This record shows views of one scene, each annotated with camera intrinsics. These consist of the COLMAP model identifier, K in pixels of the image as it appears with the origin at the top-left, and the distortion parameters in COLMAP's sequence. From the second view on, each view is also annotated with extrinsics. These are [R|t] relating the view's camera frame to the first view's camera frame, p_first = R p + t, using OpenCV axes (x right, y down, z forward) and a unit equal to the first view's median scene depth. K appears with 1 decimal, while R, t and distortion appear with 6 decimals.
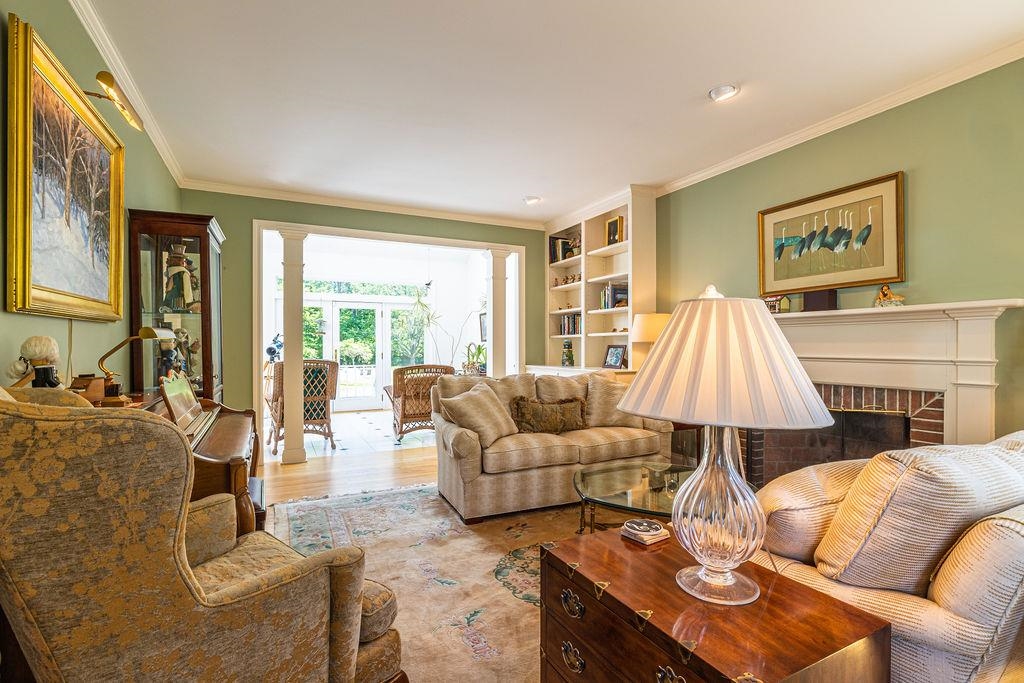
lens RADIAL K [[496.9, 0, 512.0], [0, 496.9, 341.5], [0, 0, 1]] dist [0.002099, 0.000546]
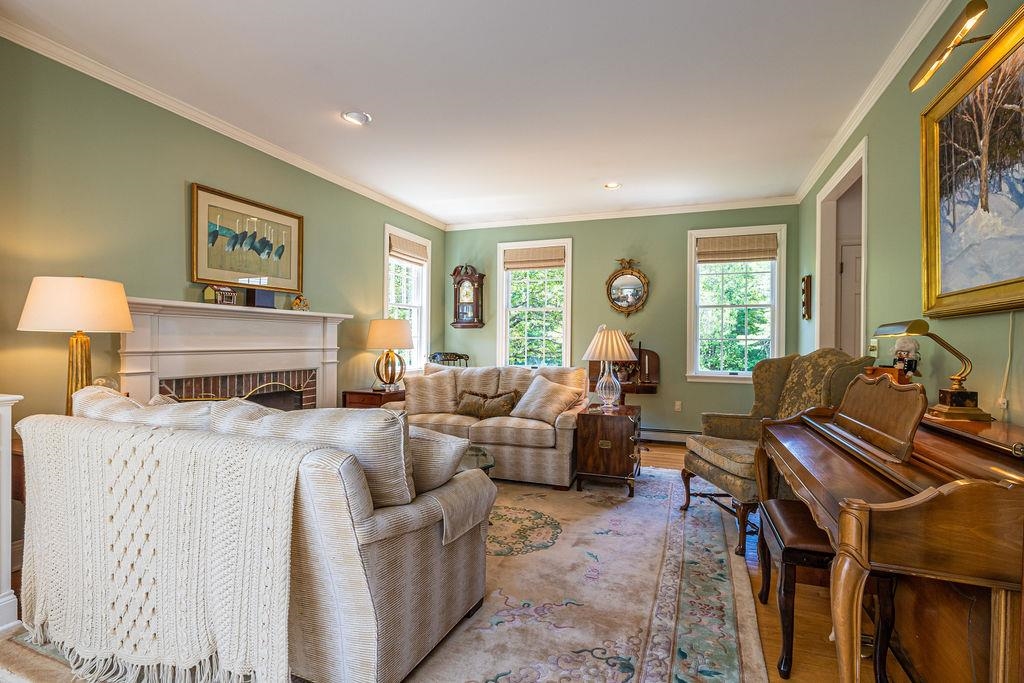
lens RADIAL K [[489.6, 0, 512.0], [0, 489.6, 341.5], [0, 0, 1]] dist [-0.004634, 0.001052]
pose [[-0.682317, -0.012300, 0.730953, -0.622710], [-0.019986, 0.999799, -0.001833, 0.005113], [-0.730783, -0.015860, -0.682426, 1.455771]]
